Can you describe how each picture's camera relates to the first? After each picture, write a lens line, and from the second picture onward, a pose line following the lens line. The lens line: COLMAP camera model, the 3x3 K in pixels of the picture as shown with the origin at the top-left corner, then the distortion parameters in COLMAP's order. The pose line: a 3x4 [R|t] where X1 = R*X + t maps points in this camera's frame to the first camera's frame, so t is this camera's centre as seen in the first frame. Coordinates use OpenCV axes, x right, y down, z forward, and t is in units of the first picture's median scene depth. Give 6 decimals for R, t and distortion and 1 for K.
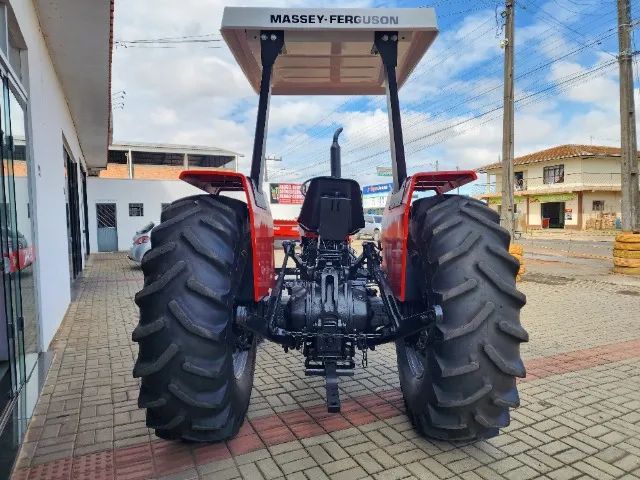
lens RADIAL K [[427.0, 0, 322.6], [0, 427.0, 238.8], [0, 0, 1]] dist [0.096586, -0.098387]
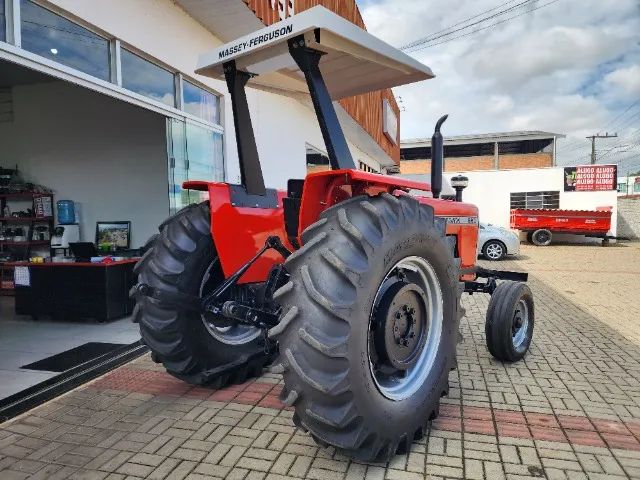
lens RADIAL K [[427.0, 0, 322.6], [0, 427.0, 238.8], [0, 0, 1]] dist [0.096586, -0.098387]
pose [[0.743966, 0.041499, -0.666928, 0.475259], [-0.026135, 0.999113, 0.033016, -0.018814], [0.667707, -0.007133, 0.744390, 0.141343]]
